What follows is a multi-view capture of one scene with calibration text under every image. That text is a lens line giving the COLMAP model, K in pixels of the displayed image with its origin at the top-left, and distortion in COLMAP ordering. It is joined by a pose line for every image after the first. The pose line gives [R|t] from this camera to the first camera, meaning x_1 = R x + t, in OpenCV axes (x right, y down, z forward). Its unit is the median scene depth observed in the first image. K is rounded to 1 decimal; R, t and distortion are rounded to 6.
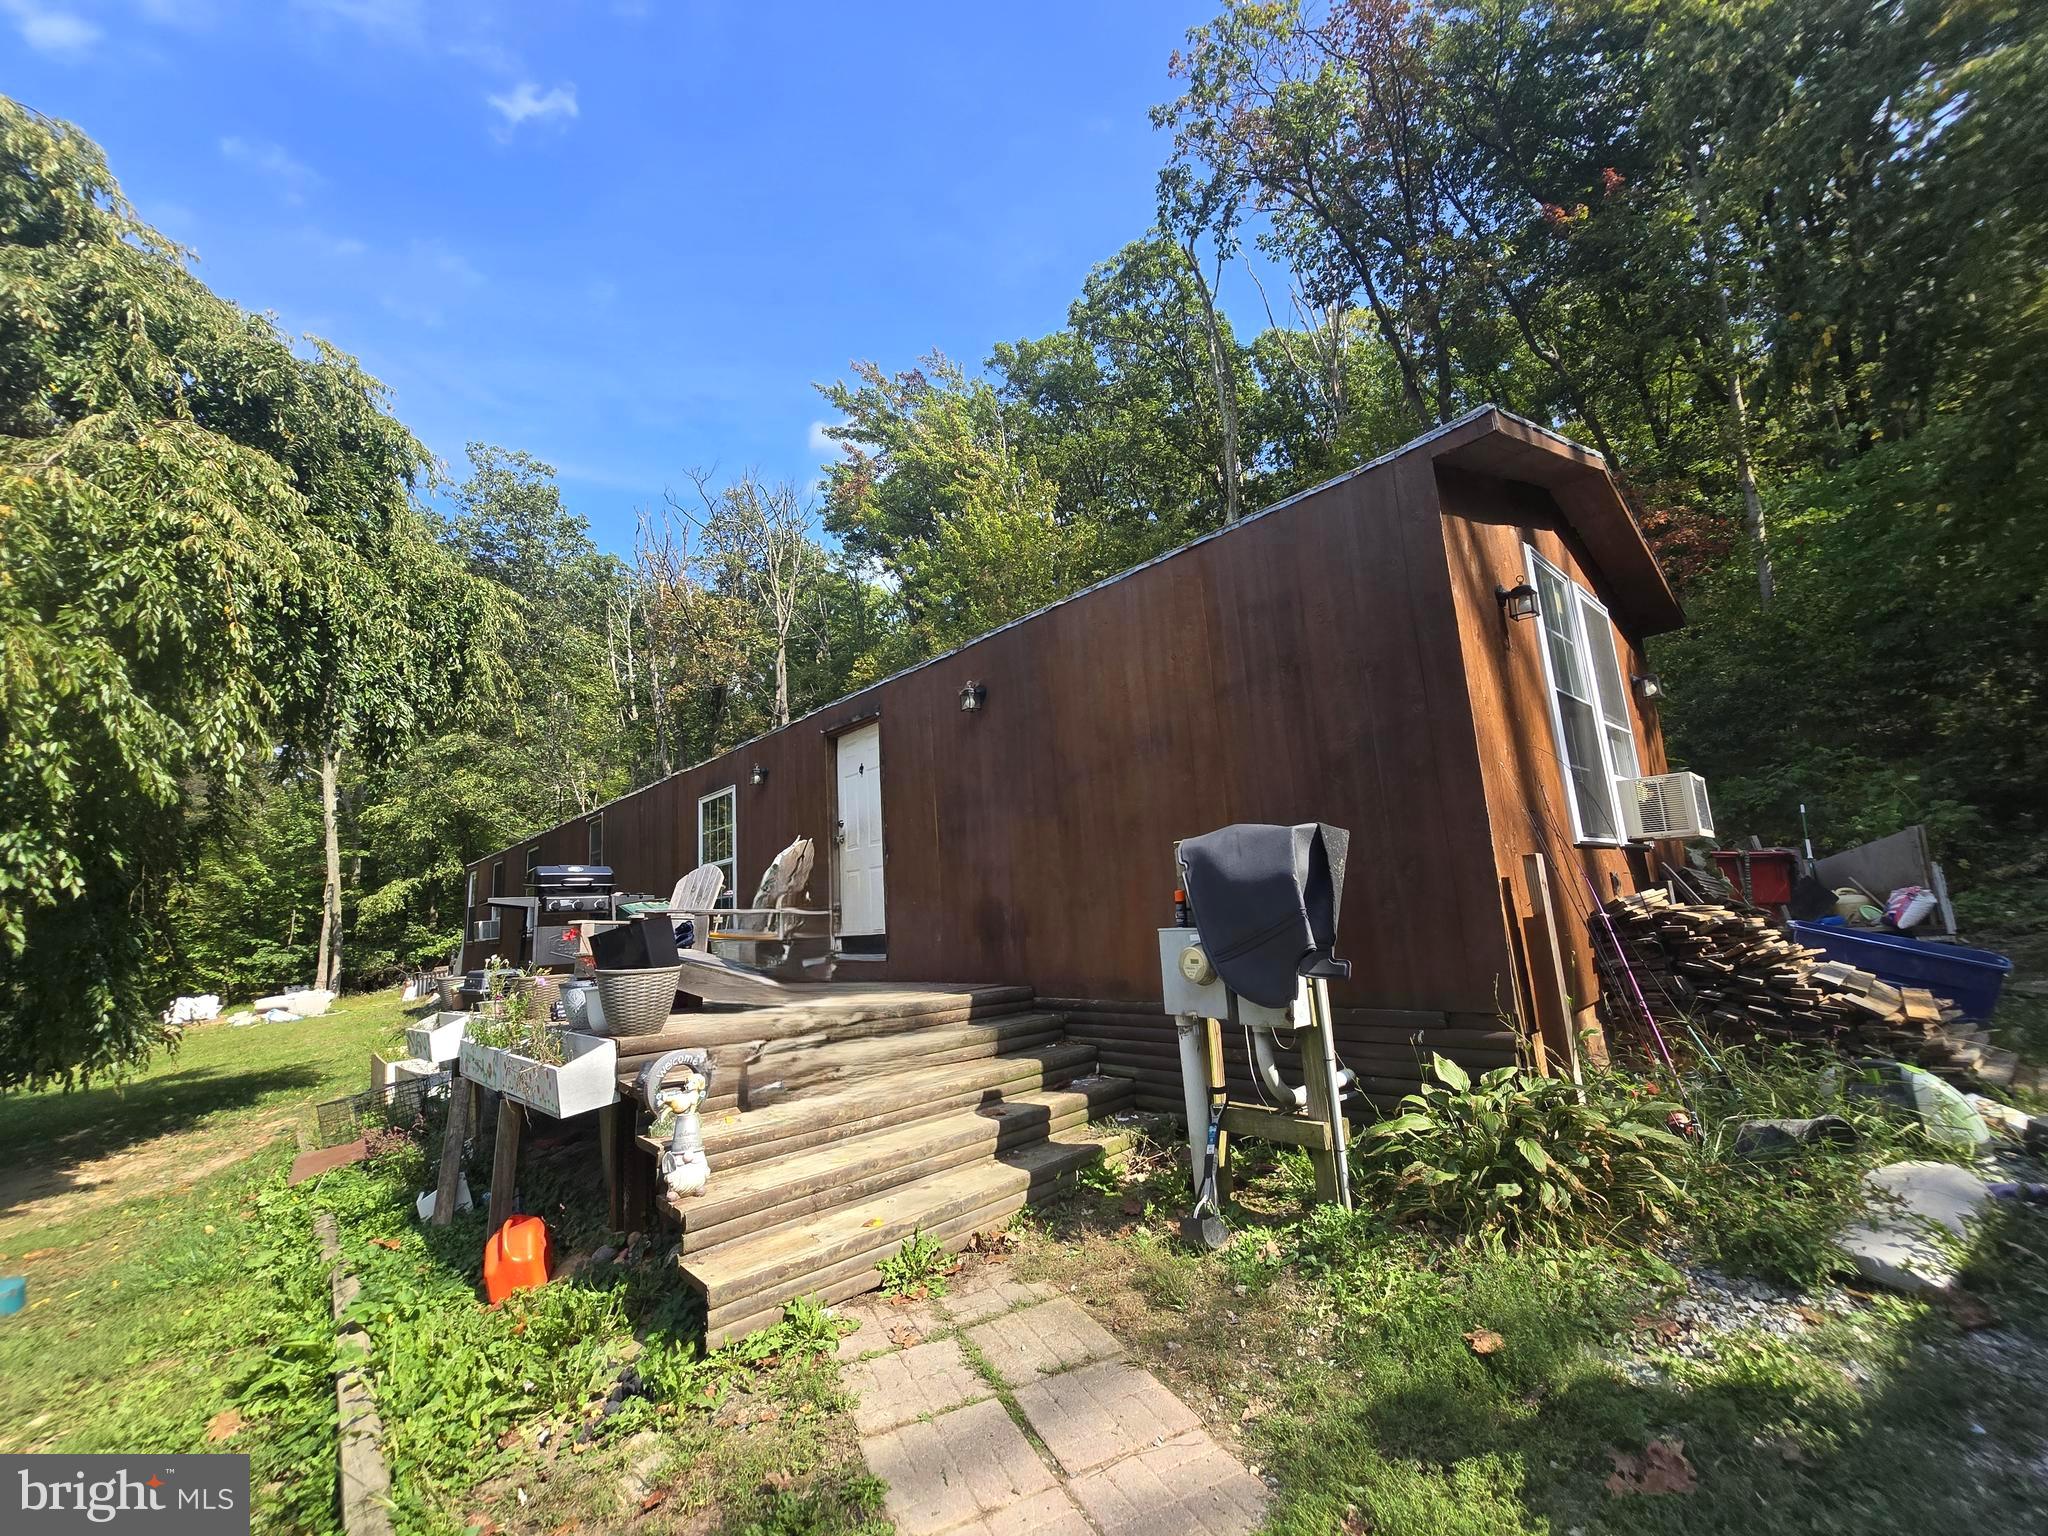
lens RADIAL K [[840.7, 0, 1024.0], [0, 840.7, 768.0], [0, 0, 1]] dist [-0.012317, -0.000091]
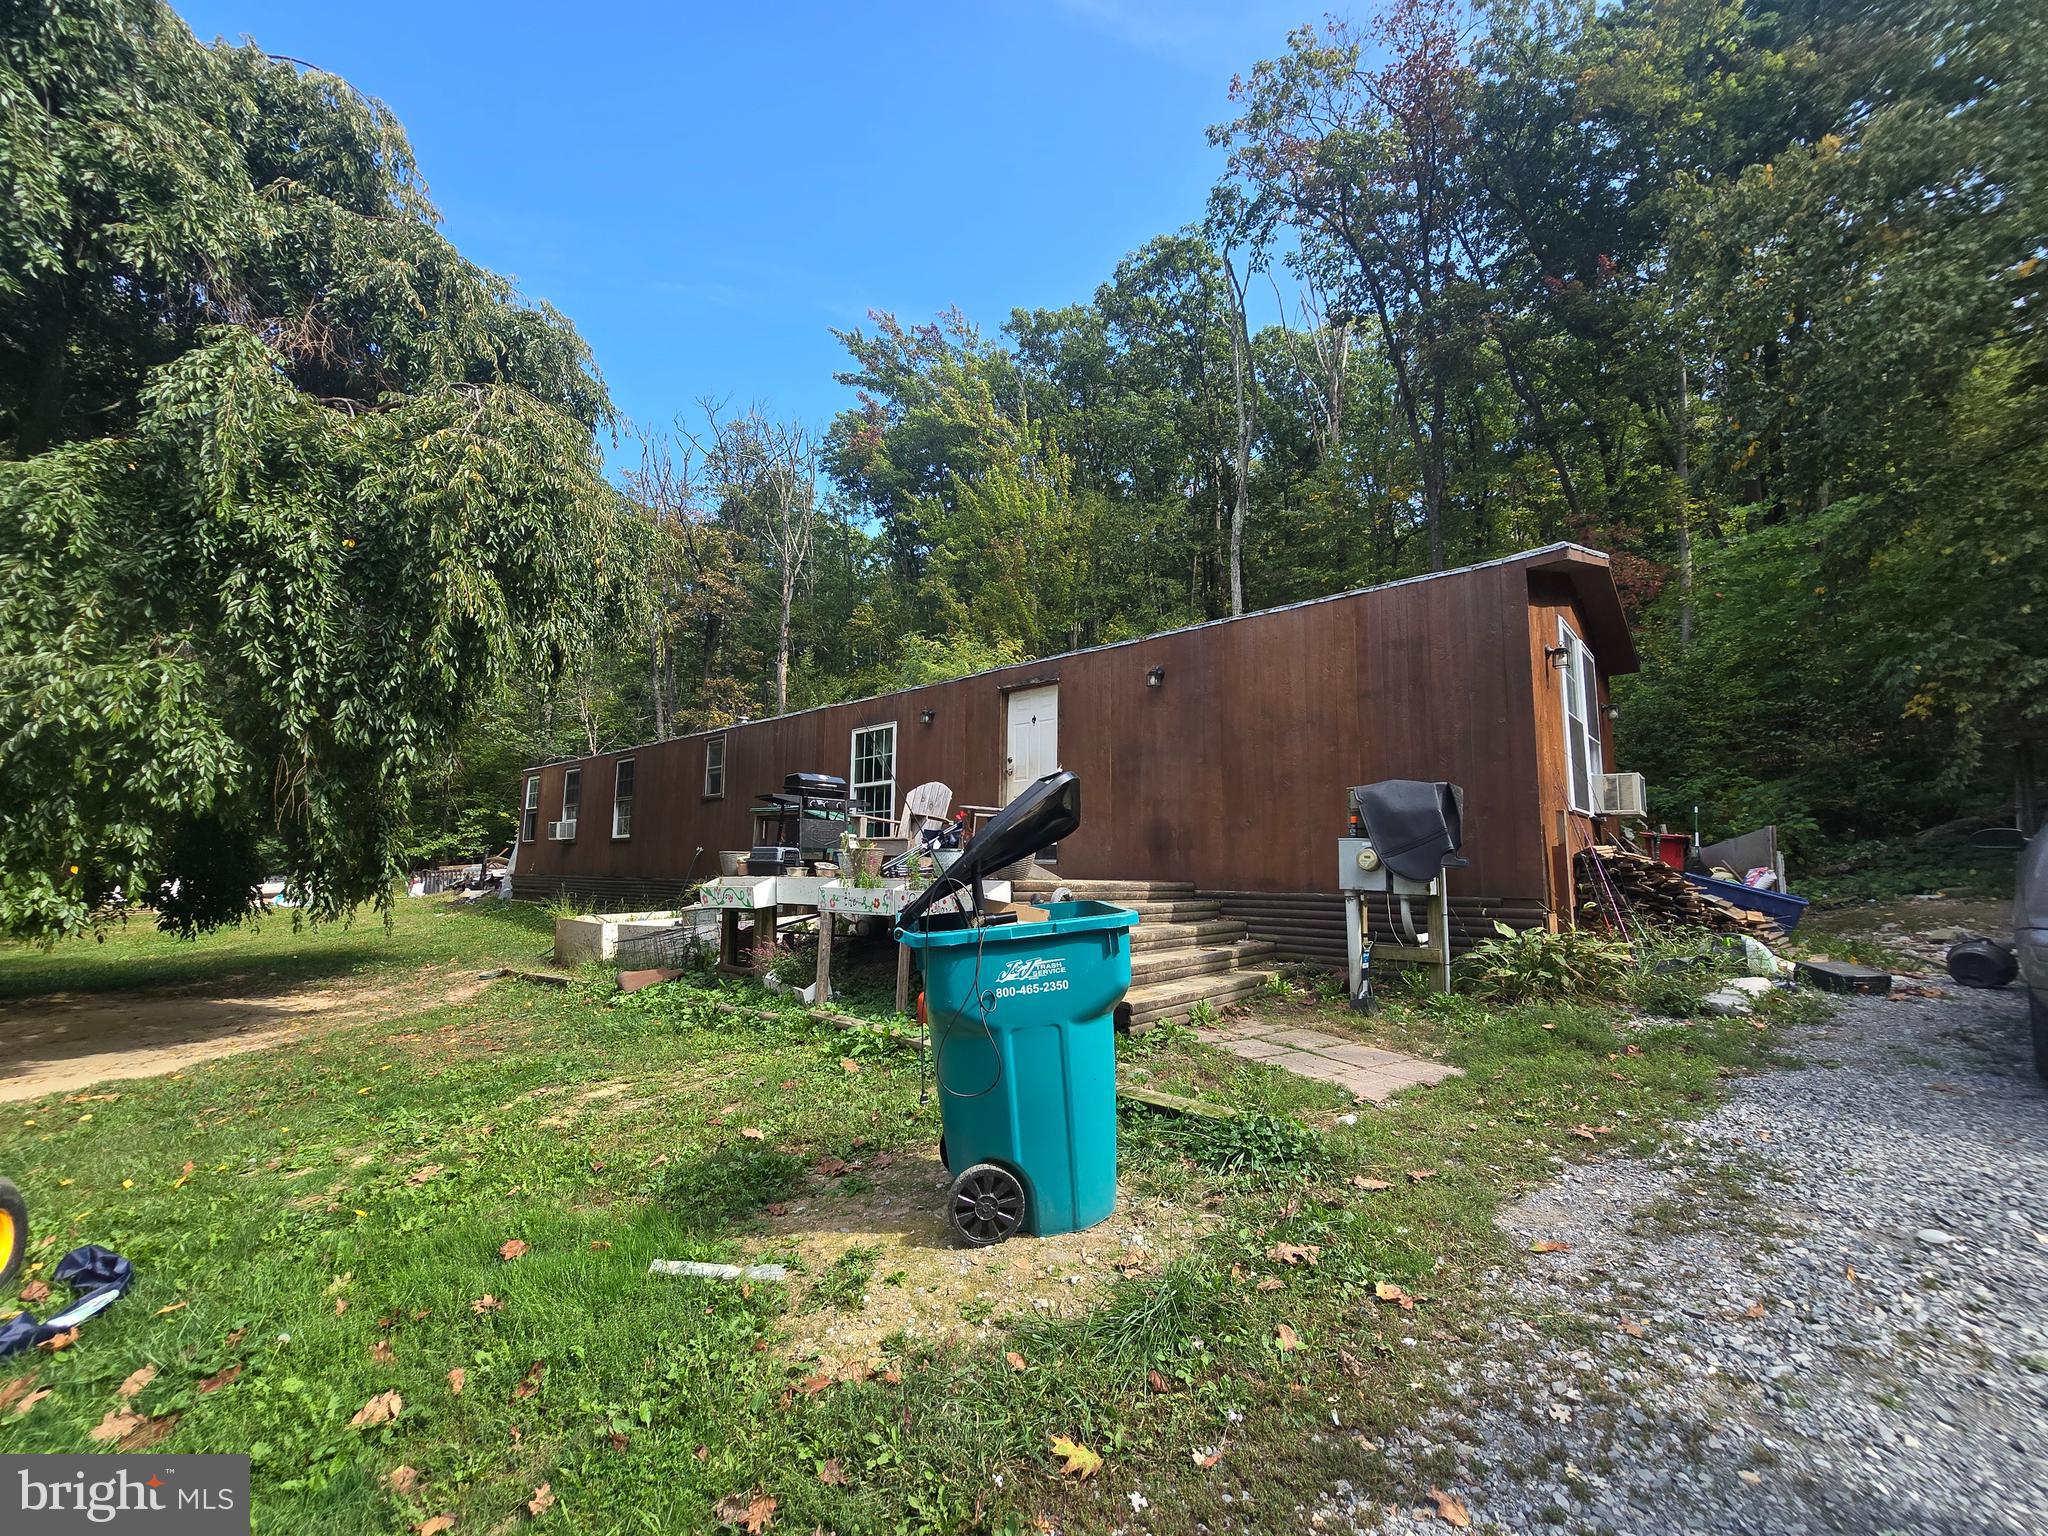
lens RADIAL K [[820.8, 0, 1023.4], [0, 820.8, 775.1], [0, 0, 1]] dist [-0.027682, -0.000016]
pose [[0.994597, 0.082214, 0.063382, -0.259656], [-0.086144, 0.994352, 0.061998, 0.008805], [-0.057927, -0.067123, 0.996062, -0.255366]]
